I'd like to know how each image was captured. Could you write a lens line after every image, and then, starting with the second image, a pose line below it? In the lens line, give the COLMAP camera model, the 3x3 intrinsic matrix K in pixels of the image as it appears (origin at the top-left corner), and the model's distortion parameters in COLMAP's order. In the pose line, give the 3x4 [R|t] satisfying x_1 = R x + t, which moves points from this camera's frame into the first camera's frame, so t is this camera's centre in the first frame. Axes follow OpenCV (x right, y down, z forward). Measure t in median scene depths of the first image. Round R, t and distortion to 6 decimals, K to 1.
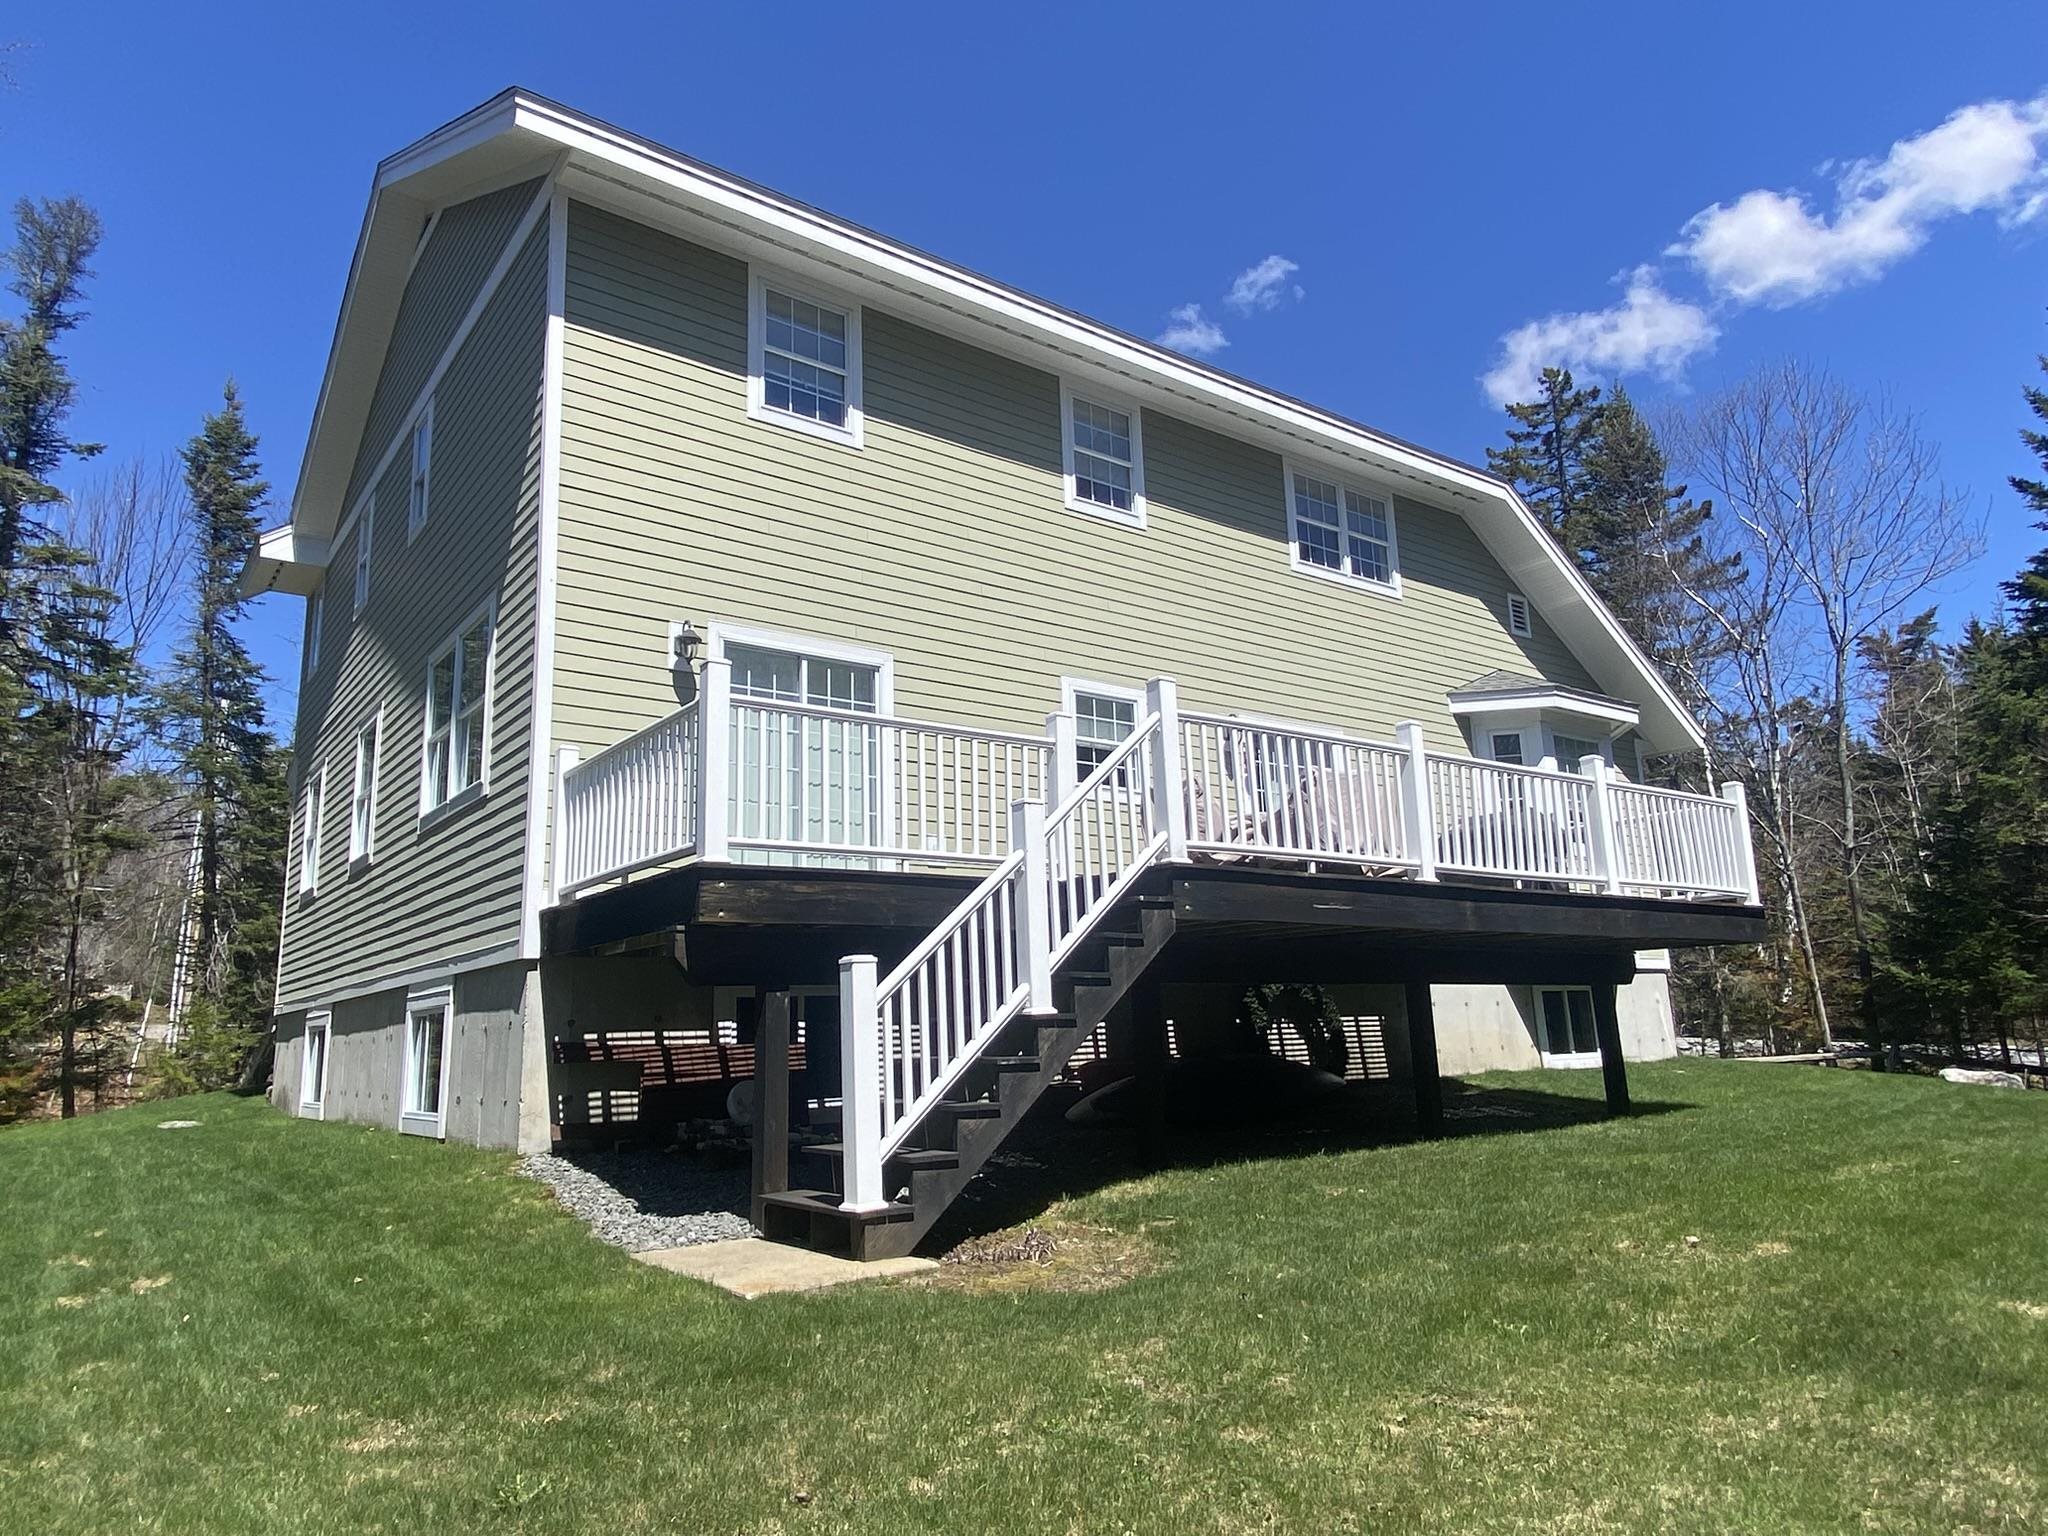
lens RADIAL K [[1266.7, 0, 1024.0], [0, 1266.7, 768.0], [0, 0, 1]] dist [0.045045, -0.034157]
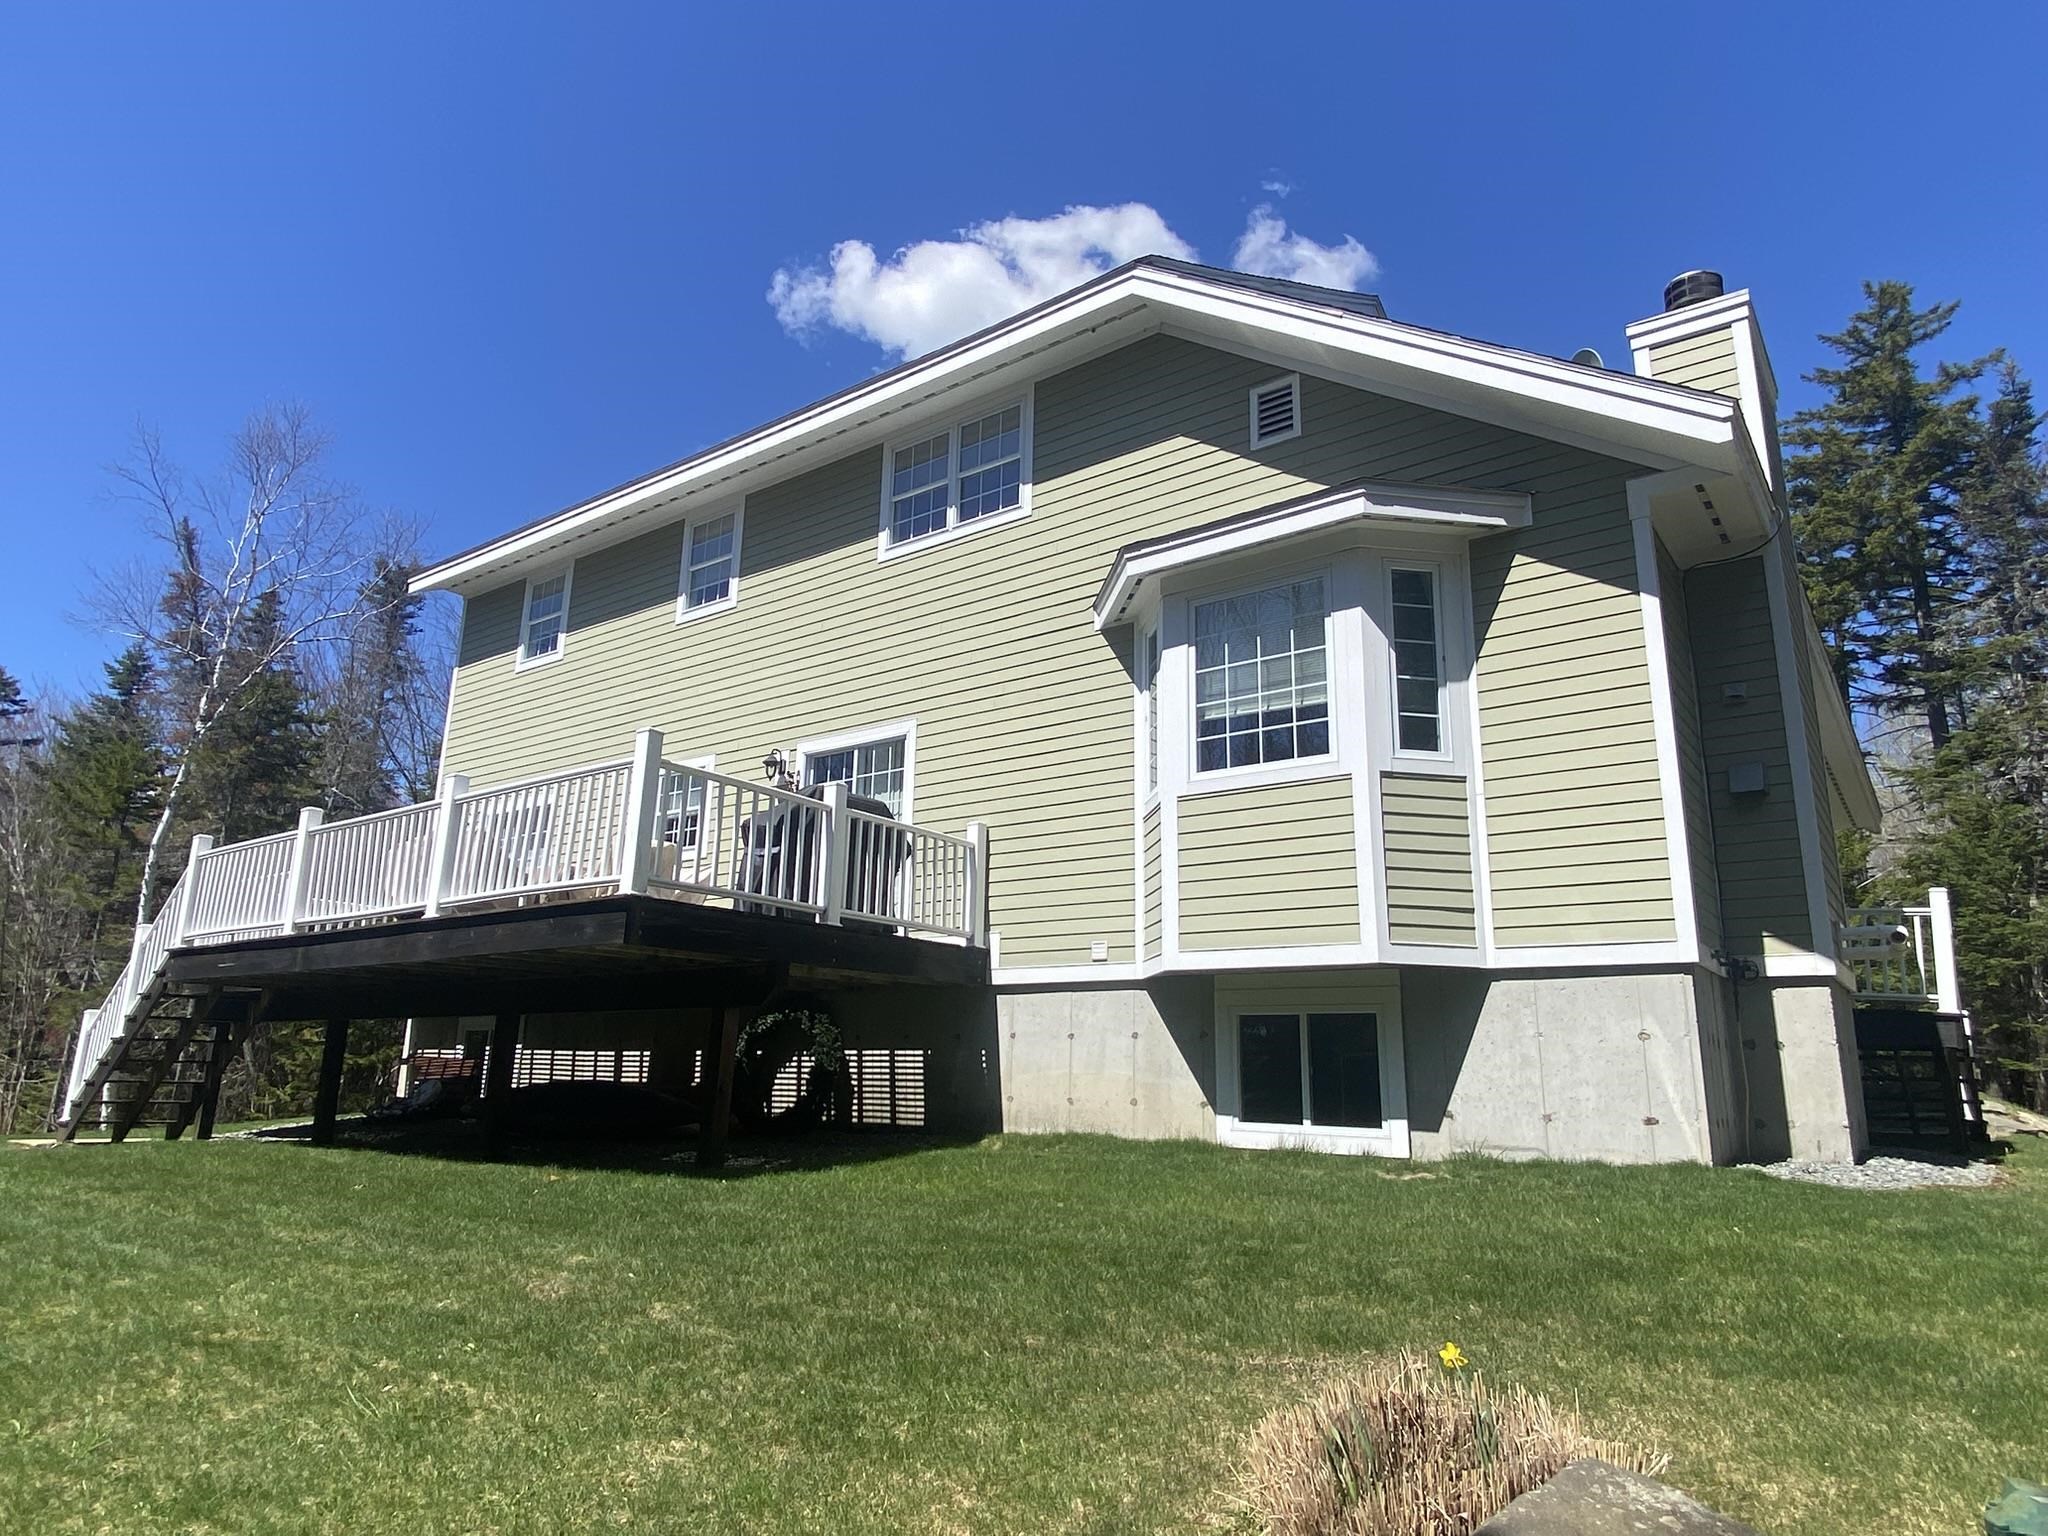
lens RADIAL K [[1244.5, 0, 1022.0], [0, 1244.5, 720.6], [0, 0, 1]] dist [0.035544, -0.000207]
pose [[0.285263, -0.216636, -0.933646, 1.134188], [0.185044, 0.968242, -0.168126, 0.137436], [0.940417, -0.124805, 0.316290, 0.844078]]
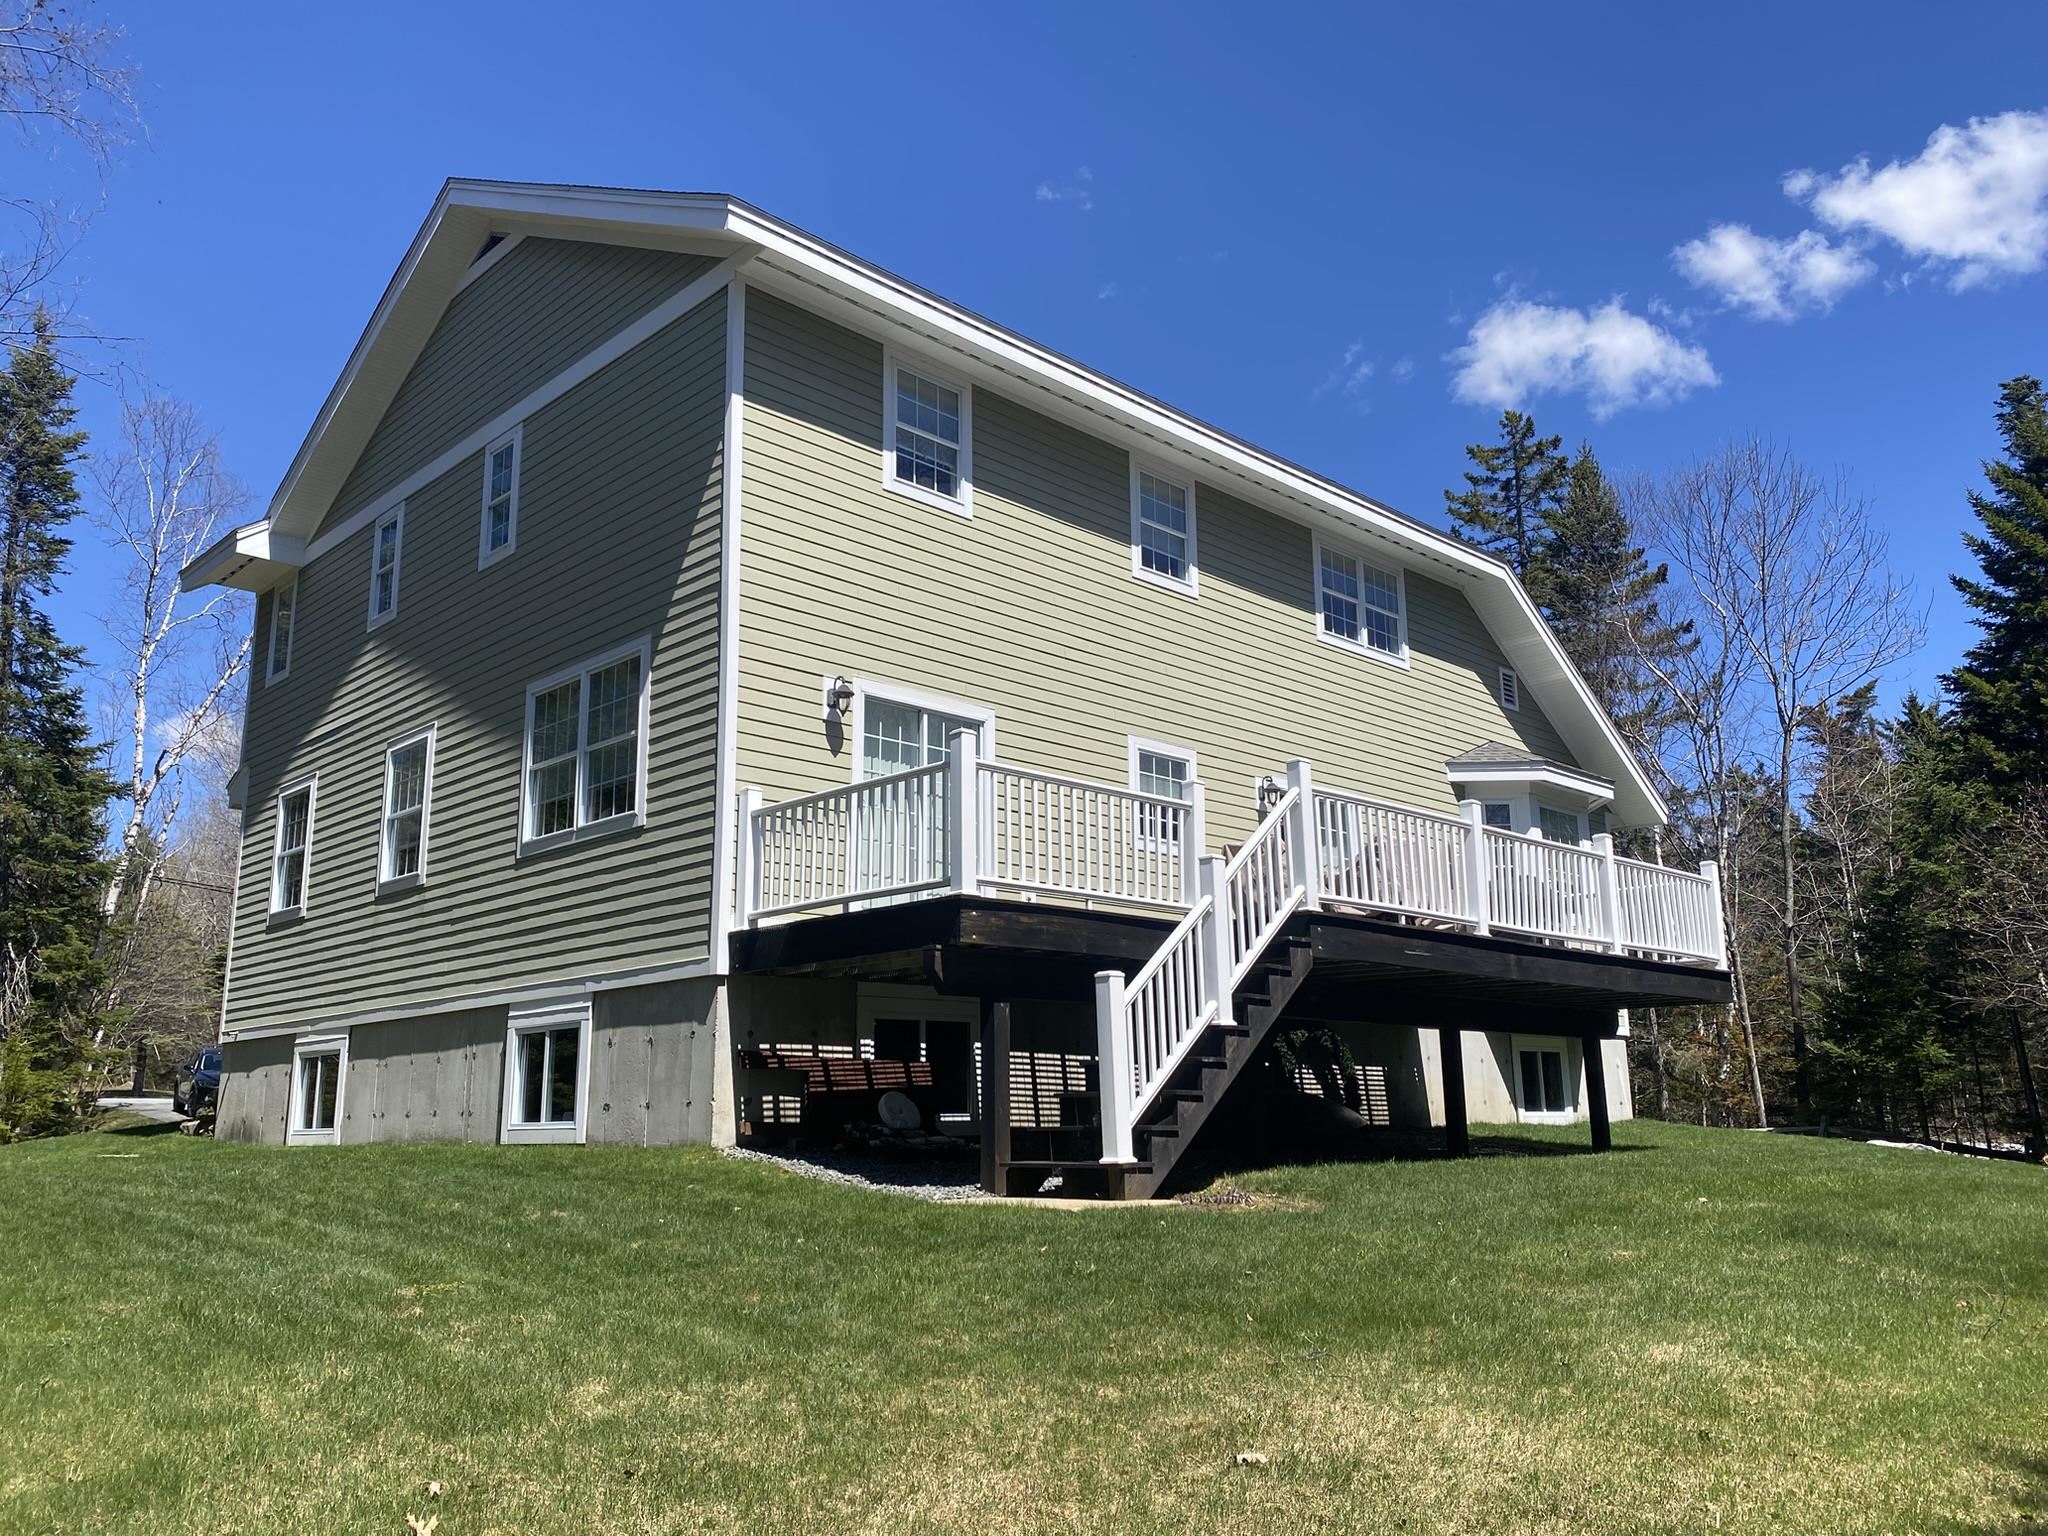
lens RADIAL K [[1538.0, 0, 1039.1], [0, 1538.0, 789.2], [0, 0, 1]] dist [0.037077, -0.002983]
pose [[0.990744, 0.047889, 0.127015, -0.182974], [-0.046774, 0.998836, -0.011746, -0.007343], [-0.127430, 0.005696, 0.991831, -0.245469]]
